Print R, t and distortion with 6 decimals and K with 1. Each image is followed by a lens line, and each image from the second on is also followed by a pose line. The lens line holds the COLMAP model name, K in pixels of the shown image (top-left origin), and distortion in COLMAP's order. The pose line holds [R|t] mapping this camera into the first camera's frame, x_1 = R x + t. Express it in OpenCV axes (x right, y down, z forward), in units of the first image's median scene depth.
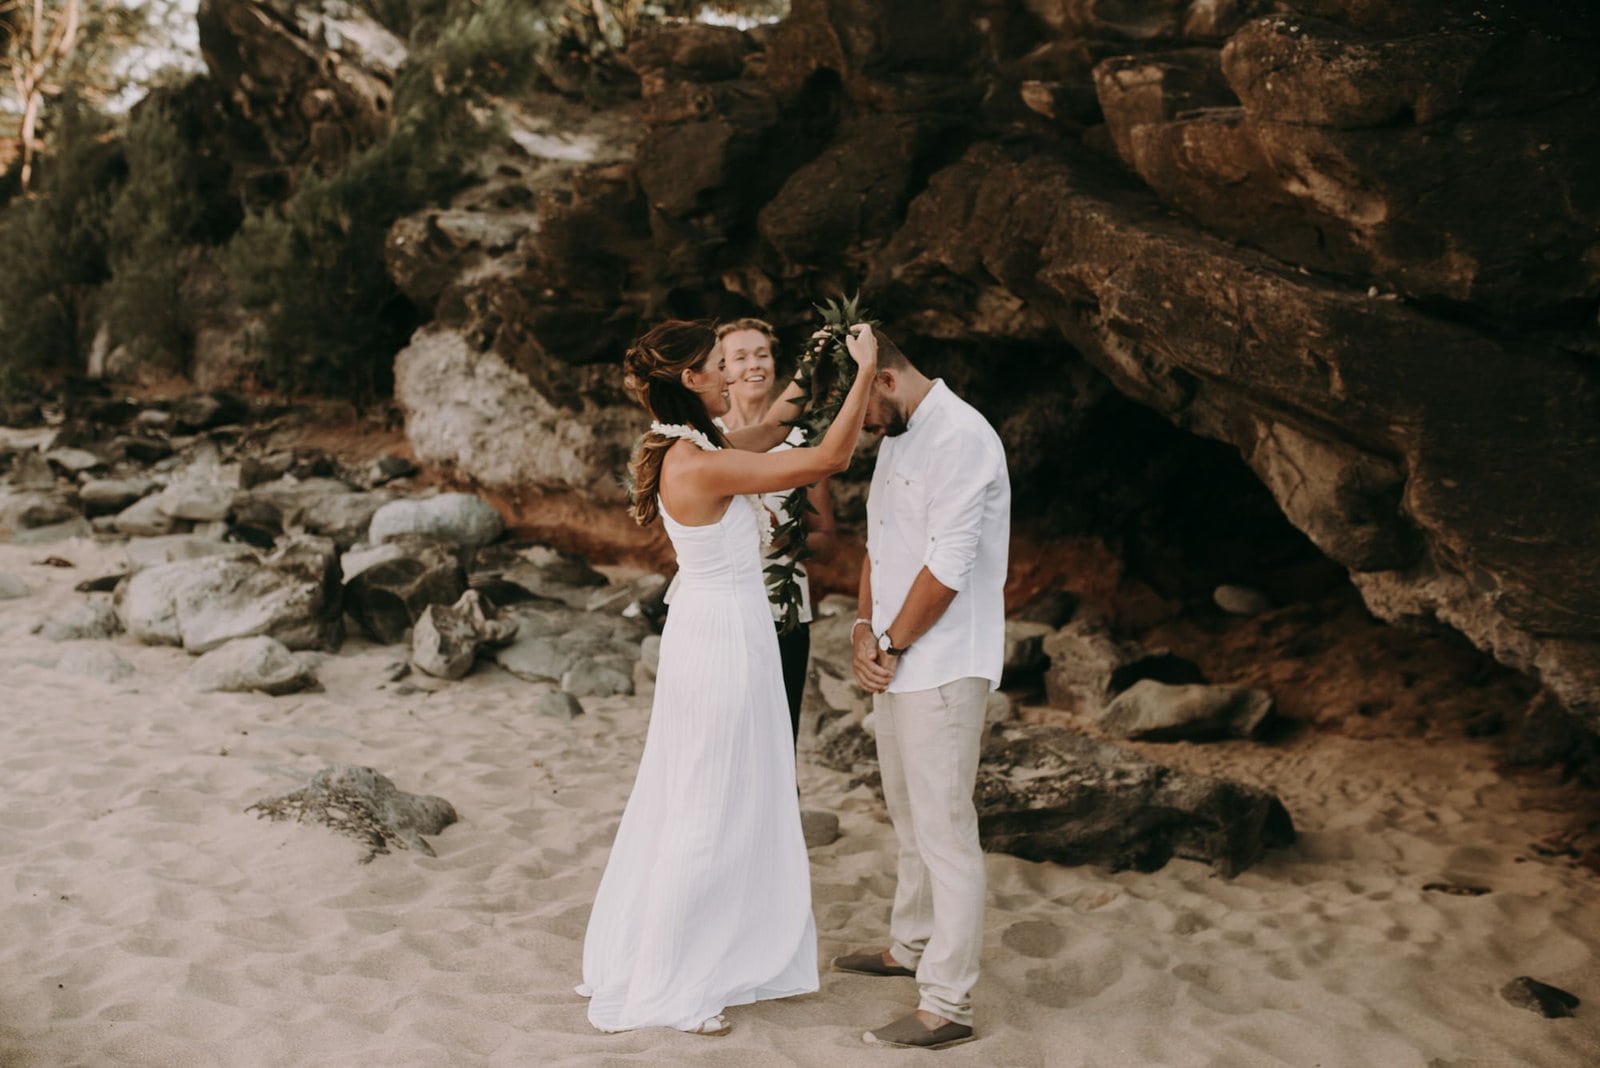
lens RADIAL K [[1717.0, 0, 712.6], [0, 1717.0, 548.4], [0, 0, 1]] dist [-0.059104, 0.059890]
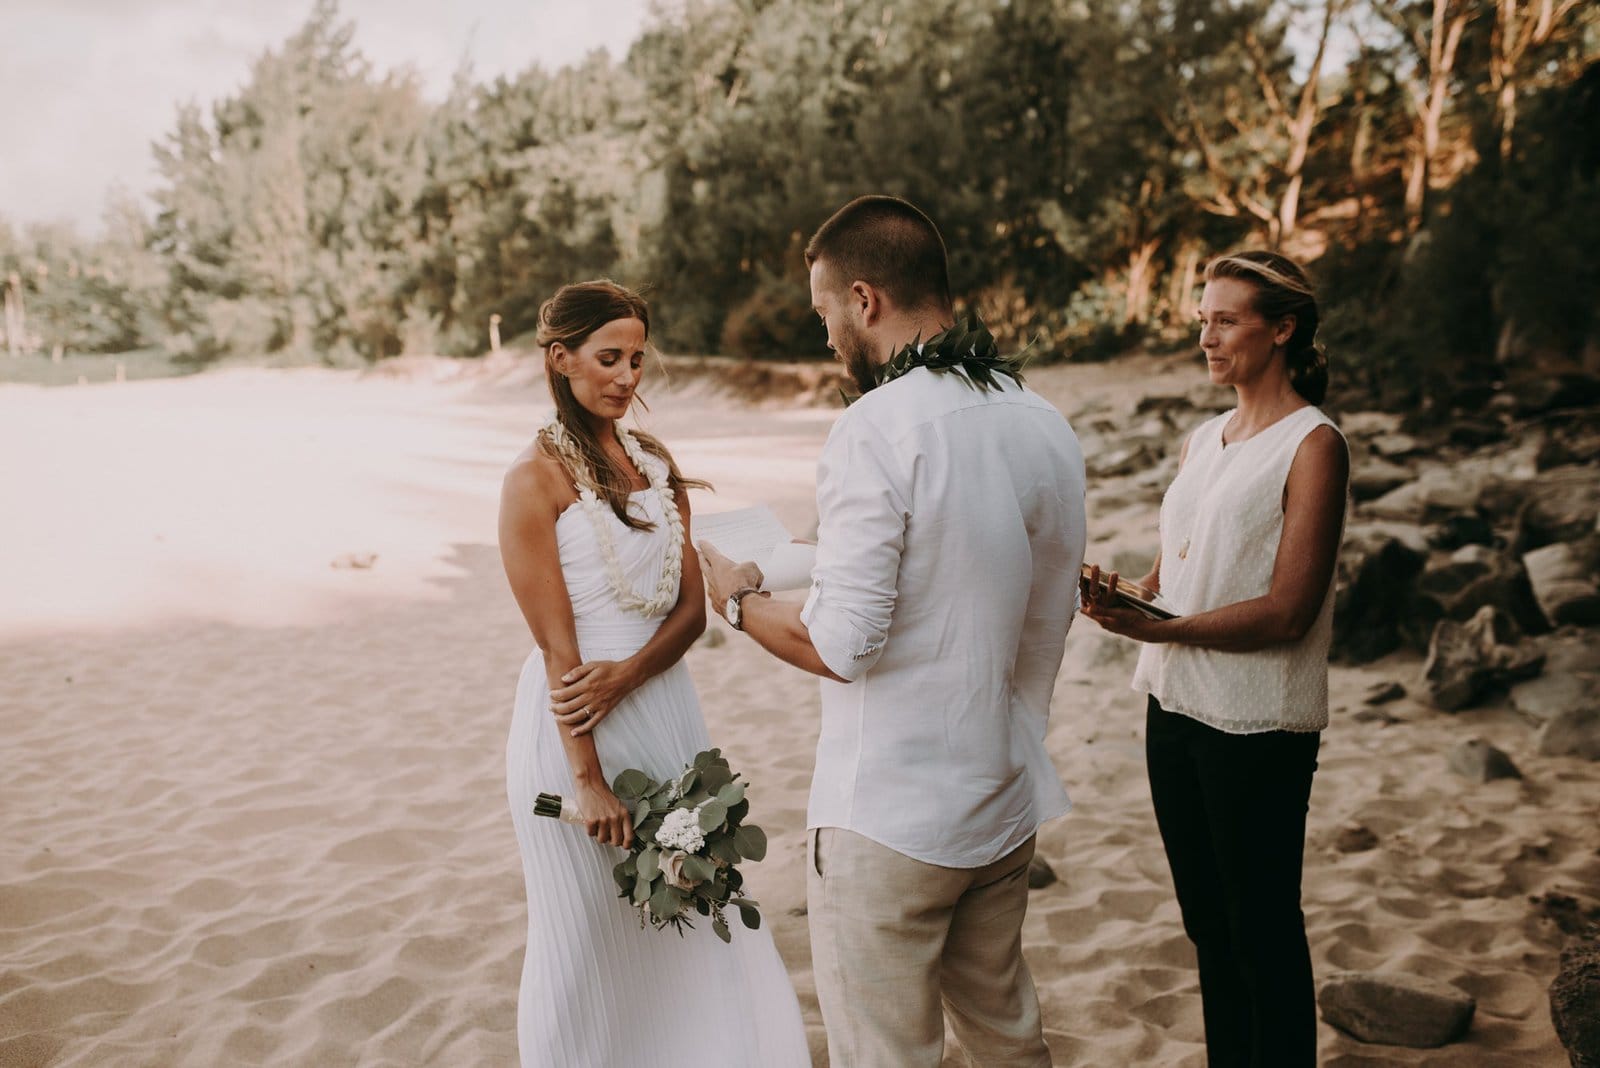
lens RADIAL K [[1530.7, 0, 810.1], [0, 1530.7, 538.0], [0, 0, 1]] dist [-0.059850, 0.080759]
pose [[0.627101, 0.046536, -0.777547, 0.271316], [-0.037422, 0.998861, 0.029600, -0.021898], [0.778039, 0.010535, 0.628128, 0.344019]]
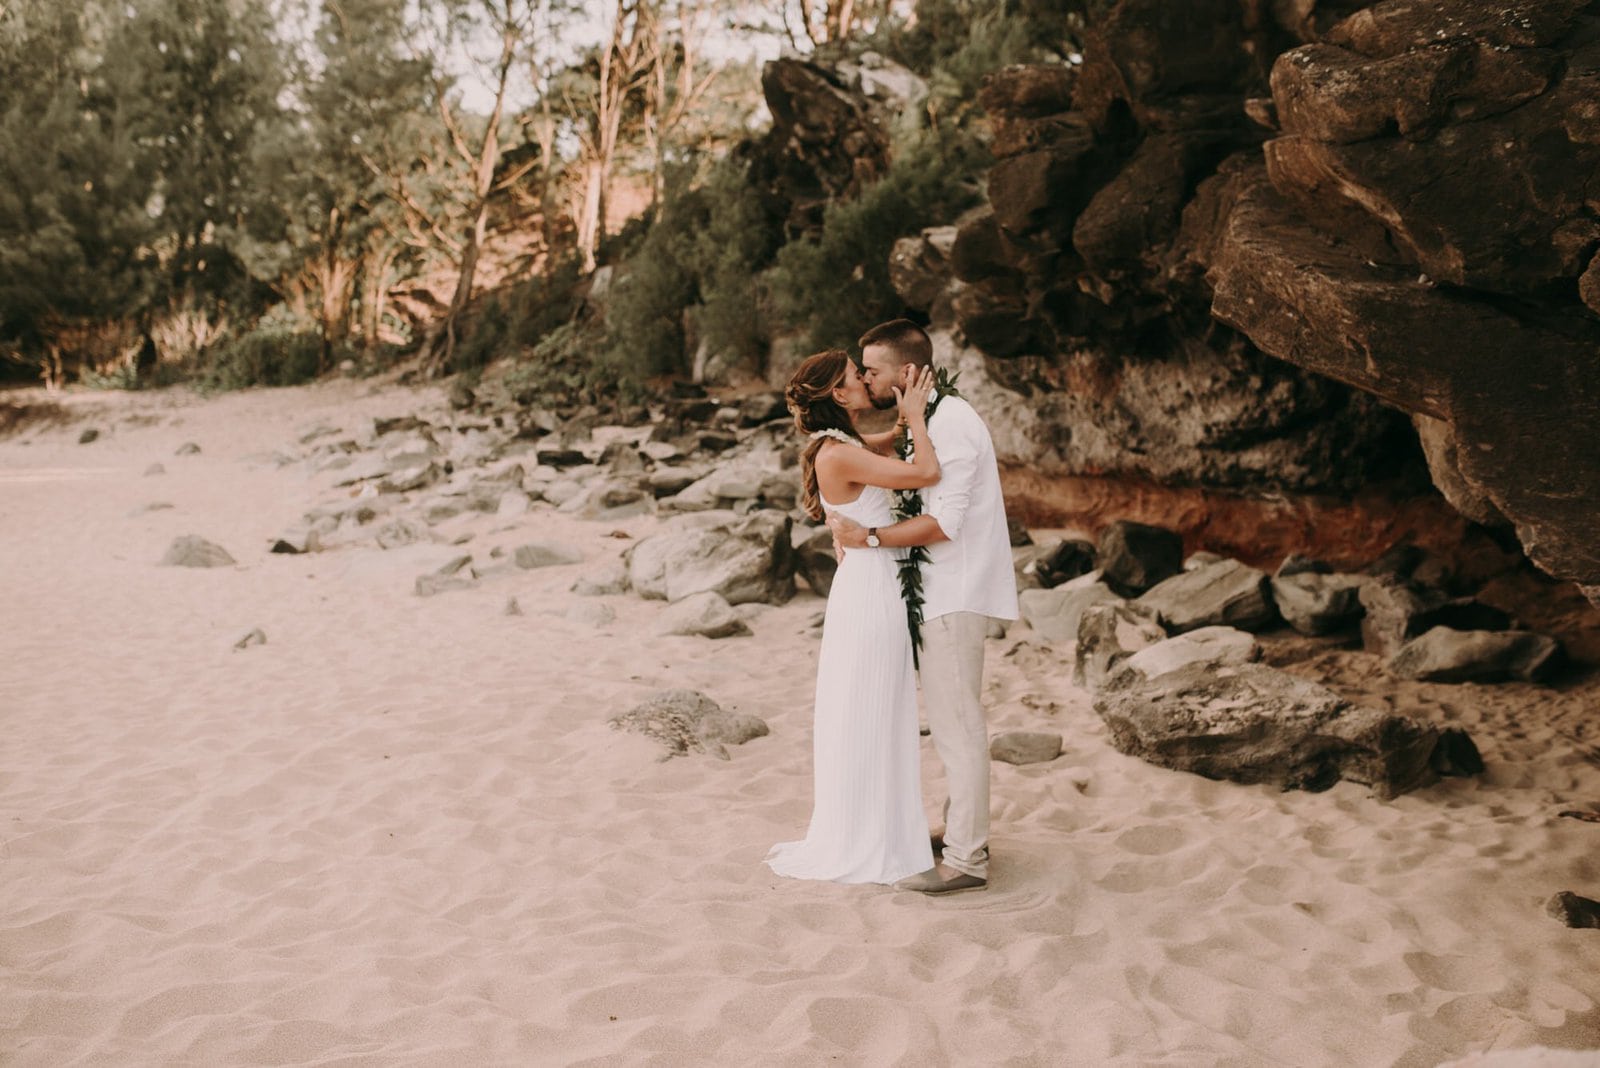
lens RADIAL K [[1530.7, 0, 810.1], [0, 1530.7, 538.0], [0, 0, 1]] dist [-0.059850, 0.080759]
pose [[0.947766, -0.016648, -0.318532, 0.190396], [0.021647, 0.999692, 0.012160, -0.000079], [0.318231, -0.018420, 0.947834, -0.049855]]
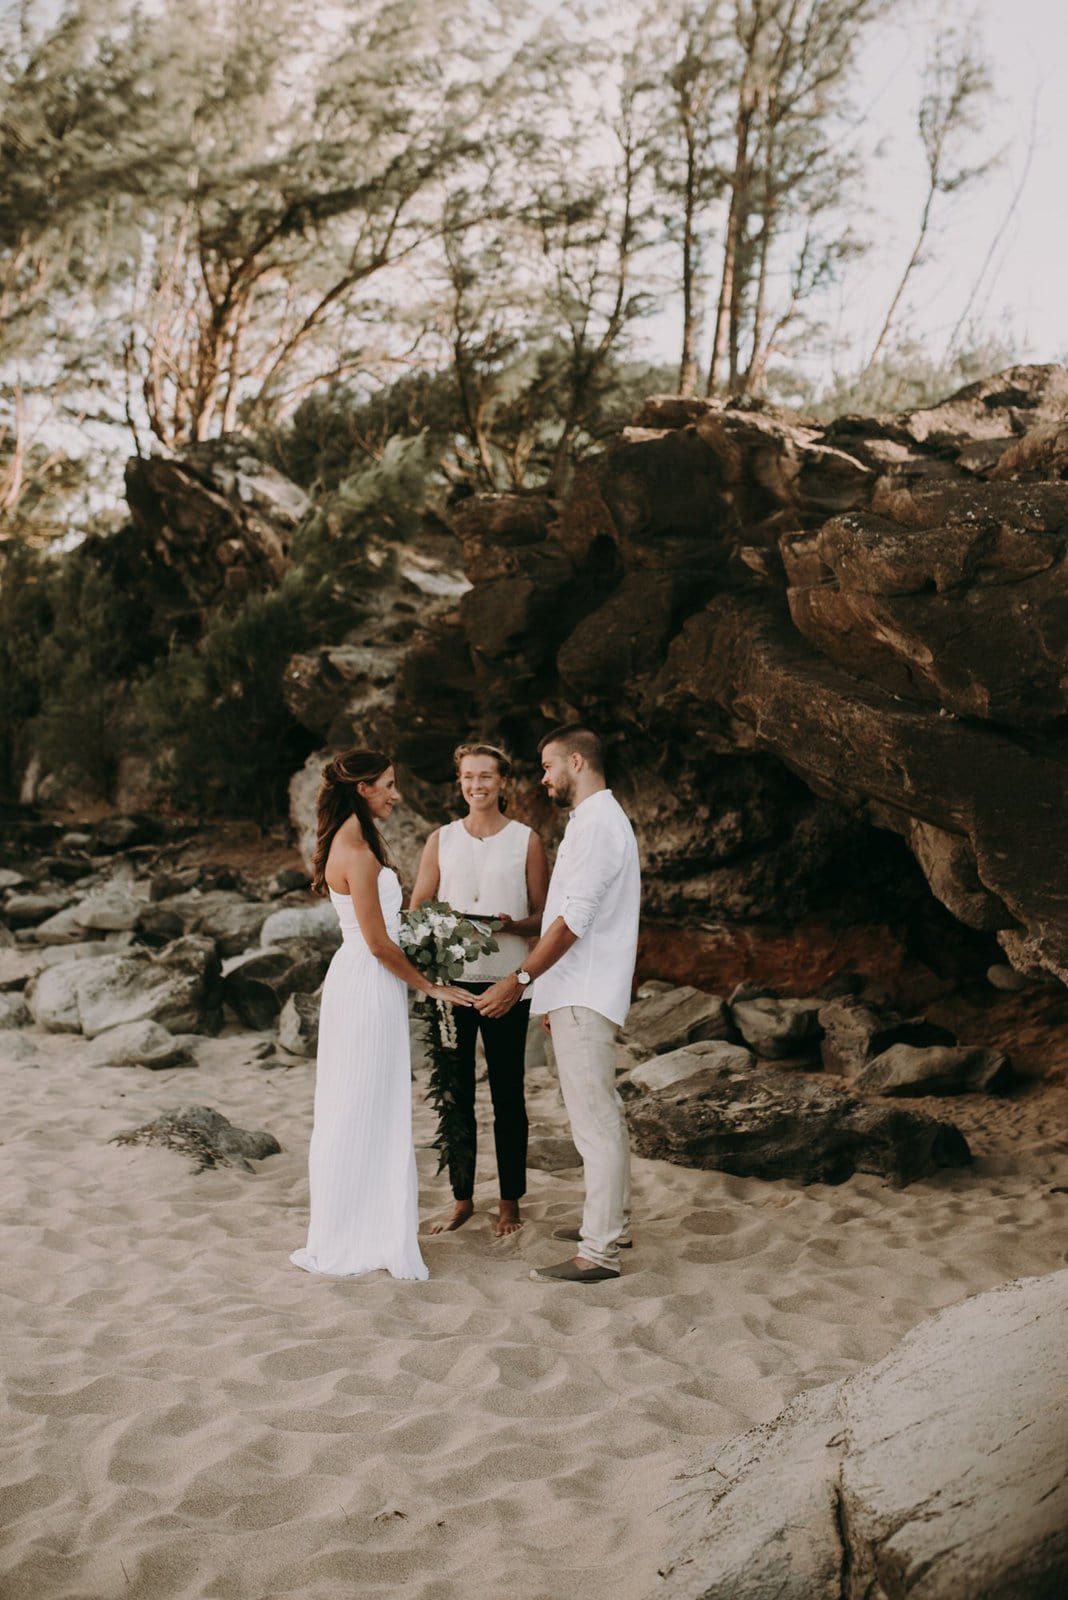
lens RADIAL K [[1741.0, 0, 561.0], [0, 1741.0, 705.9], [0, 0, 1]] dist [-0.080928, 0.159077]
pose [[0.998409, -0.023322, -0.051340, 0.095830], [0.015346, 0.988477, -0.150589, 0.025228], [0.054260, 0.149561, 0.987262, -0.204916]]
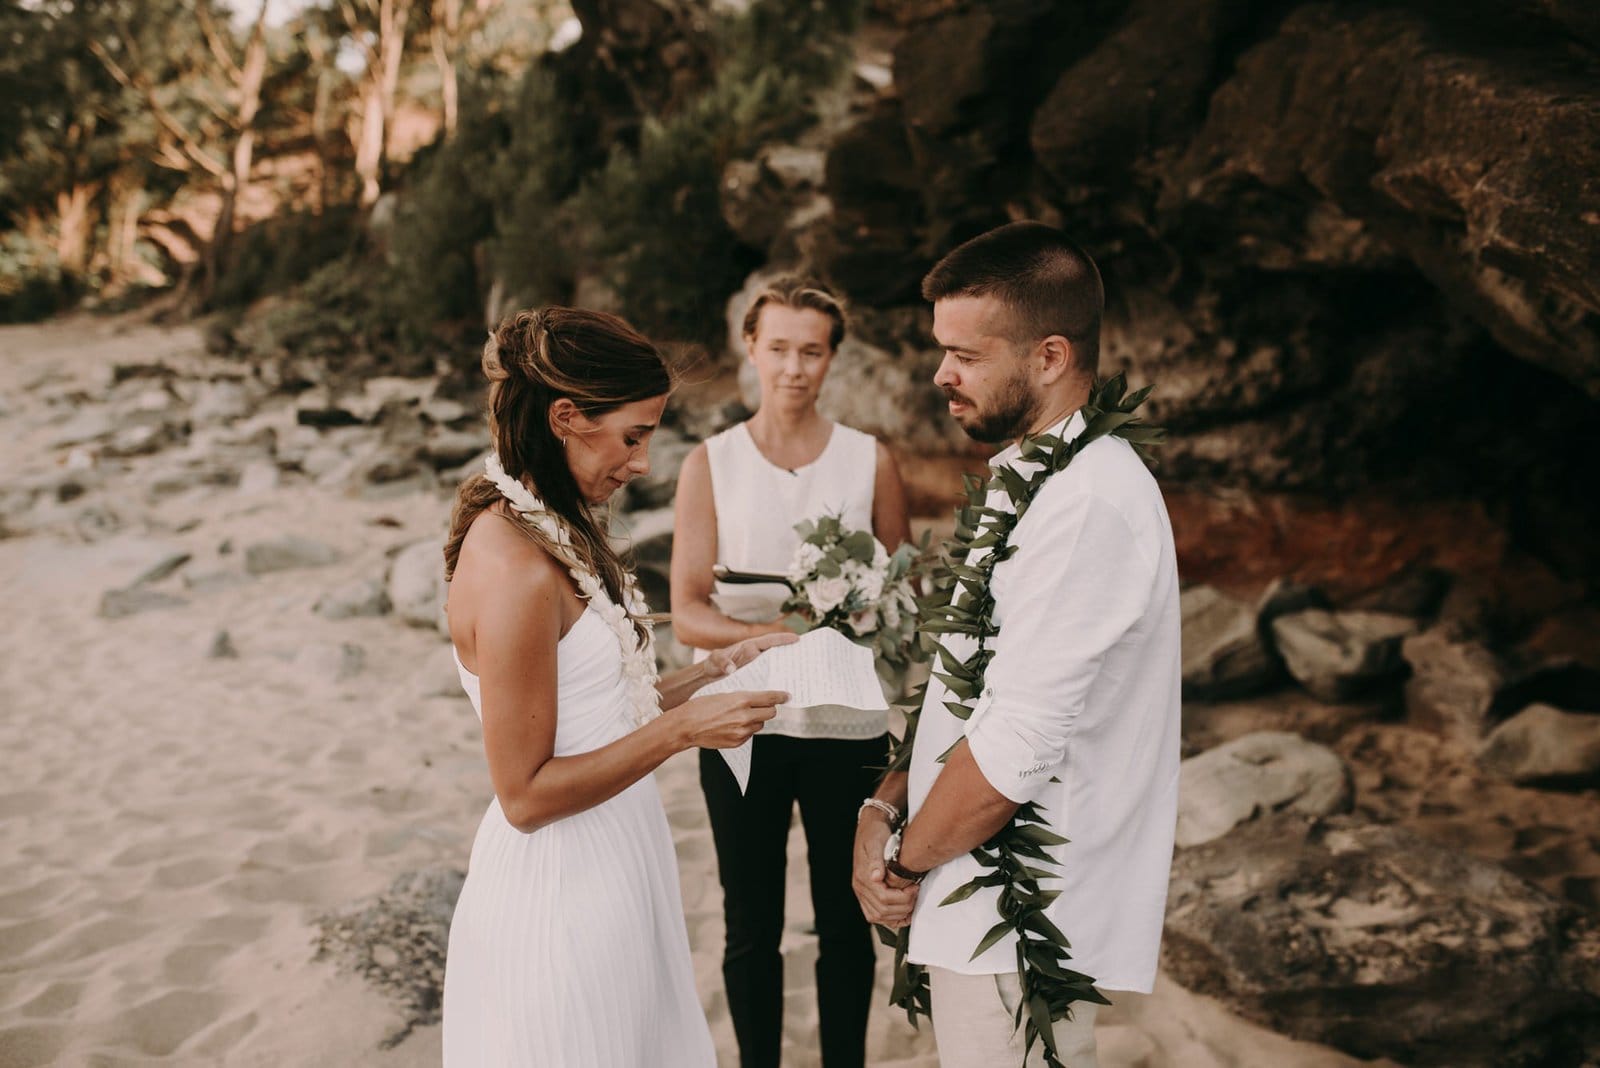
lens RADIAL K [[1530.7, 0, 810.1], [0, 1530.7, 538.0], [0, 0, 1]] dist [-0.059850, 0.080759]
pose [[0.980550, -0.008105, -0.196103, 0.067683], [0.018544, 0.998503, 0.051454, -0.041634], [0.195392, -0.054090, 0.979232, 0.279225]]
